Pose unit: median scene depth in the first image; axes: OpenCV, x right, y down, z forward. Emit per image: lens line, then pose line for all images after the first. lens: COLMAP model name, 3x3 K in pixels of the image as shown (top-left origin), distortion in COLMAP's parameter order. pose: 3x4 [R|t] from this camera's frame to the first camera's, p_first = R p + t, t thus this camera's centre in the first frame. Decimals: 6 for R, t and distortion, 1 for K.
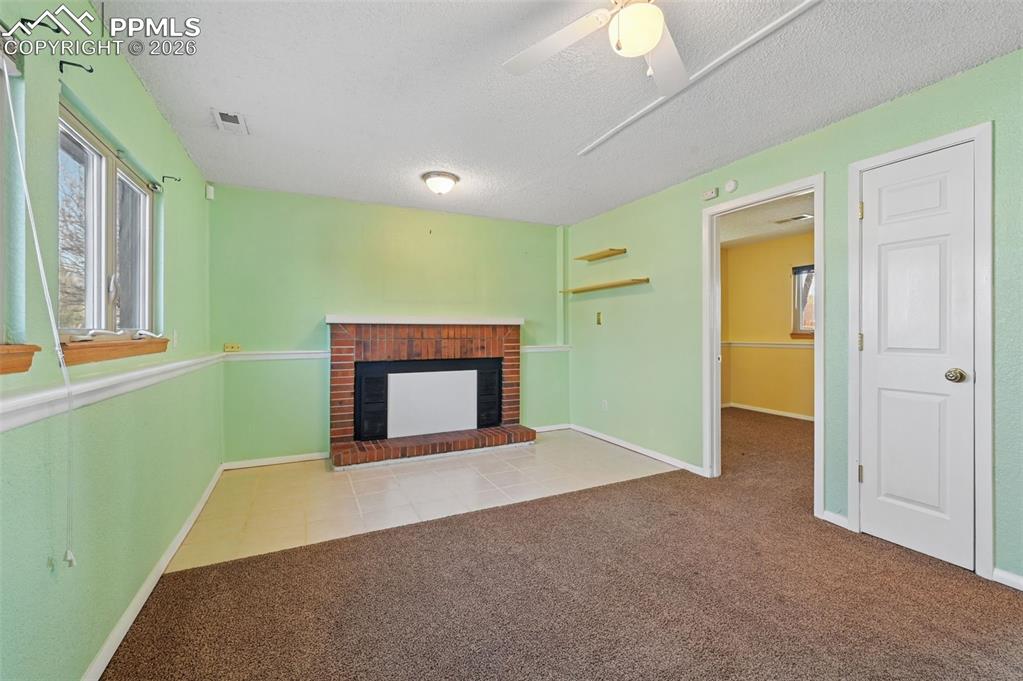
lens RADIAL K [[409.9, 0, 528.2], [0, 409.9, 326.9], [0, 0, 1]] dist [0.004020, -0.000829]
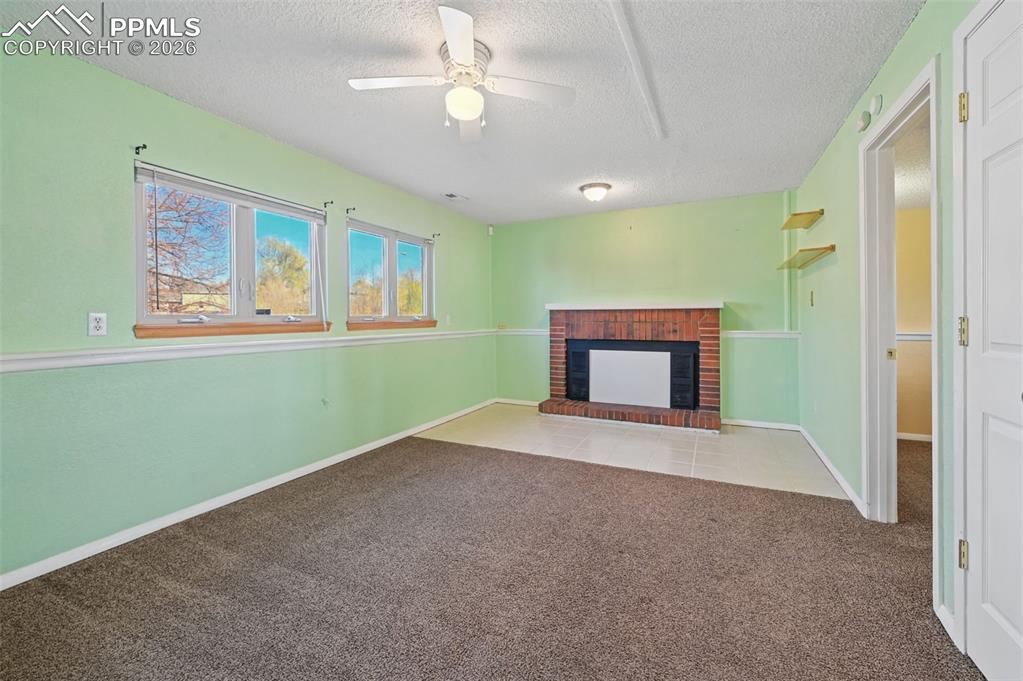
lens RADIAL K [[409.9, 0, 553.8], [0, 409.9, 315.4], [0, 0, 1]] dist [0.004020, -0.000829]
pose [[0.653528, -0.003762, -0.756893, 0.527446], [0.013727, 0.999882, 0.006882, 0.000011], [0.756778, -0.014887, 0.653502, 0.104030]]
